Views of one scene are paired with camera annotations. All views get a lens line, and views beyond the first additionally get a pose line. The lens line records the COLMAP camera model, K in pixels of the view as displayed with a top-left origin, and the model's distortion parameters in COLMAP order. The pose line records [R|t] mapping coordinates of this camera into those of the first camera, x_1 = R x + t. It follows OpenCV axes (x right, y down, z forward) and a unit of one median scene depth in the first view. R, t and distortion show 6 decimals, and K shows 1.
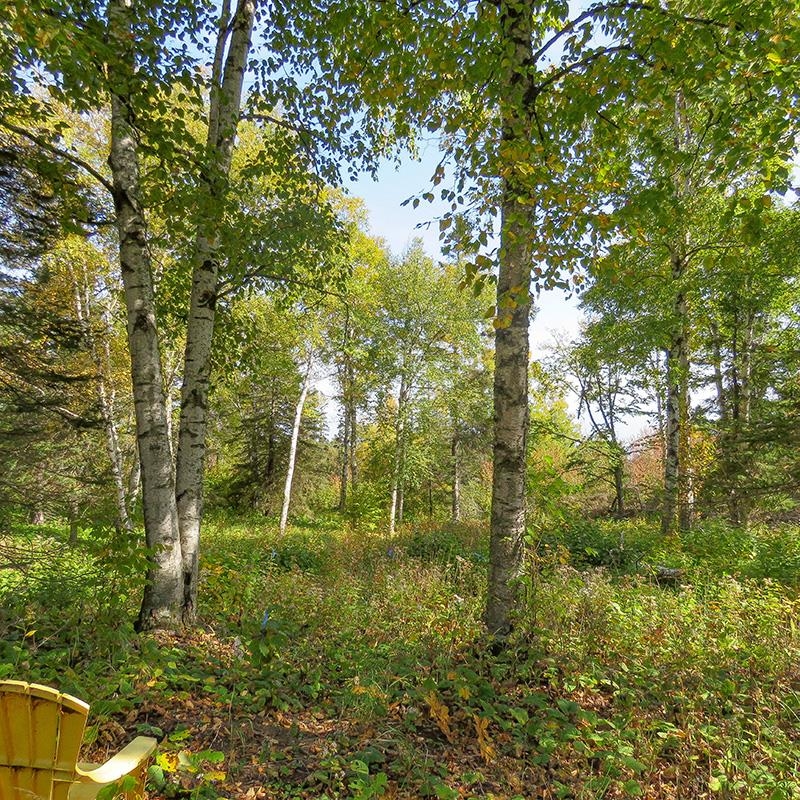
lens RADIAL K [[685.3, 0, 400.0], [0, 685.3, 400.0], [0, 0, 1]] dist [-0.005513, 0.000788]
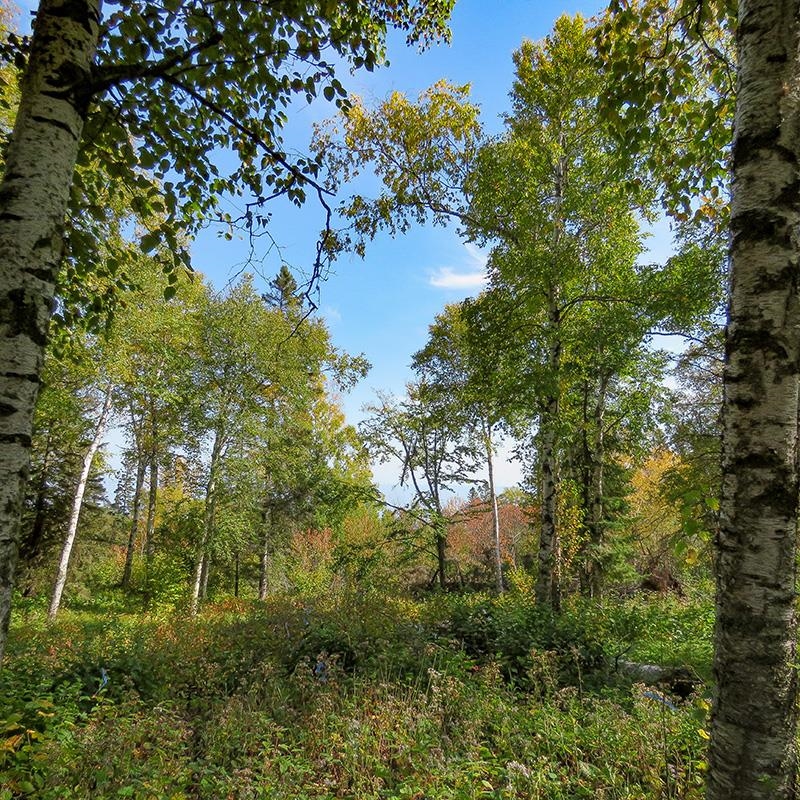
lens RADIAL K [[685.3, 0, 400.0], [0, 685.3, 400.0], [0, 0, 1]] dist [-0.005513, 0.000788]
pose [[0.952161, 0.066947, 0.298175, -0.034015], [-0.036018, 0.993493, -0.108045, 0.012973], [-0.303468, 0.092137, 0.948376, 0.095317]]
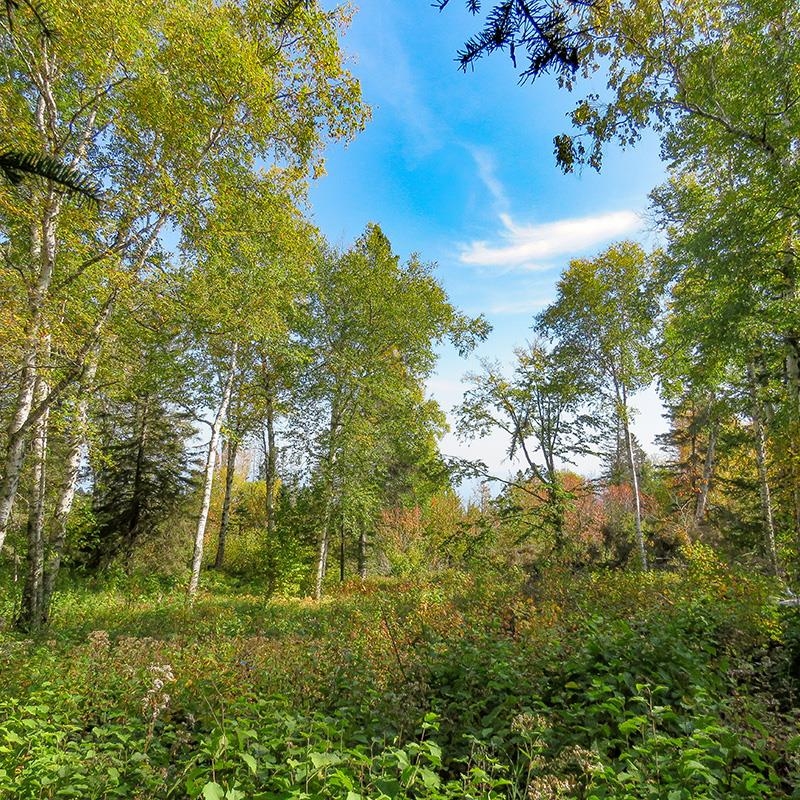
lens RADIAL K [[685.3, 0, 400.0], [0, 685.3, 400.0], [0, 0, 1]] dist [-0.005513, 0.000788]
pose [[0.961469, 0.052484, 0.269857, -0.126601], [-0.029999, 0.995776, -0.086782, 0.033676], [-0.273271, 0.075343, 0.958982, 0.195001]]
